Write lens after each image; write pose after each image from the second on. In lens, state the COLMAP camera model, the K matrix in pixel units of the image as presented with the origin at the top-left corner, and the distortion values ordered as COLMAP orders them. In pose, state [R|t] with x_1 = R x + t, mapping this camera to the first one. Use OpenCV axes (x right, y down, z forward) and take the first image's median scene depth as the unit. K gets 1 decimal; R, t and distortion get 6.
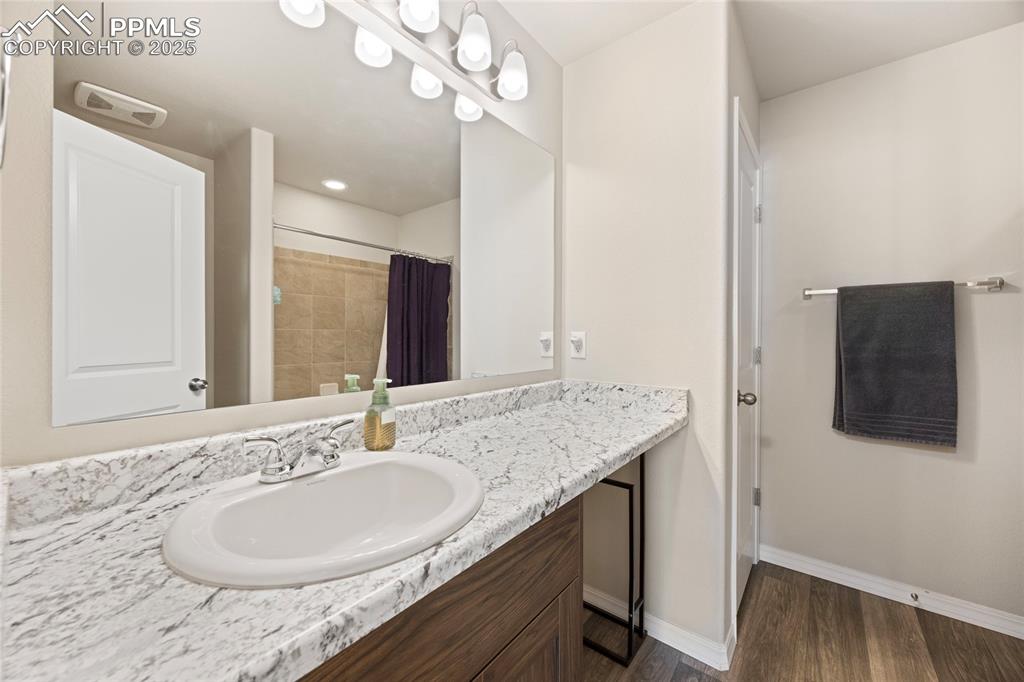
lens RADIAL K [[394.9, 0, 511.1], [0, 394.9, 340.3], [0, 0, 1]] dist [-0.000318, 0.000030]
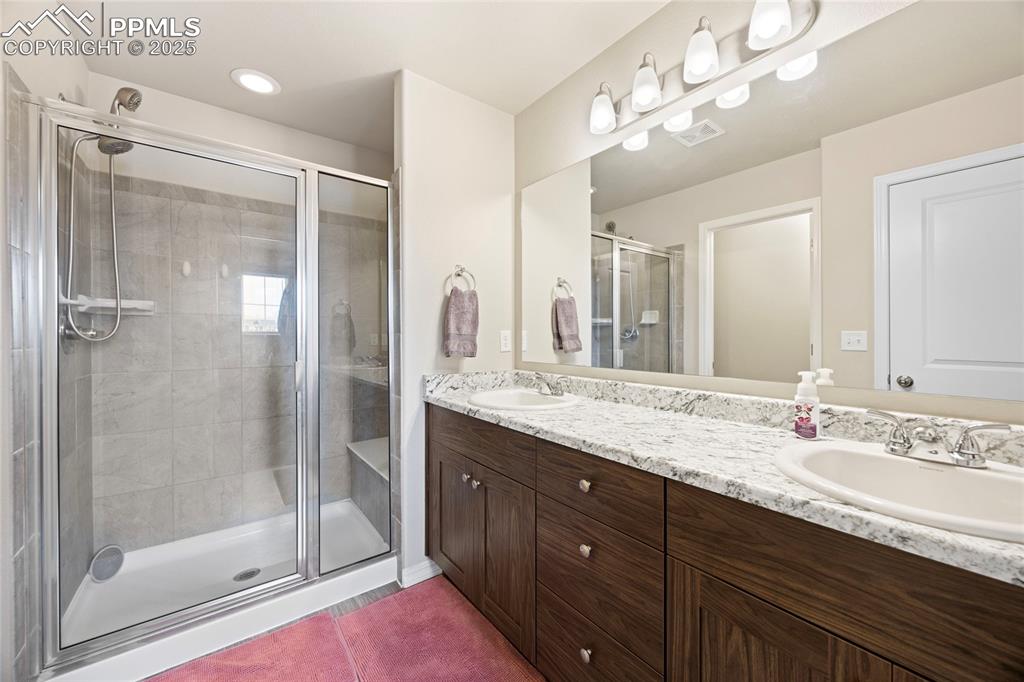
lens RADIAL K [[394.9, 0, 512.0], [0, 394.9, 335.0], [0, 0, 1]] dist [-0.000318, 0.000030]
pose [[-0.244389, 0.007247, -0.969650, 1.112432], [-0.000127, 0.999972, 0.007505, -0.016967], [0.969677, 0.001957, -0.244381, 0.893743]]
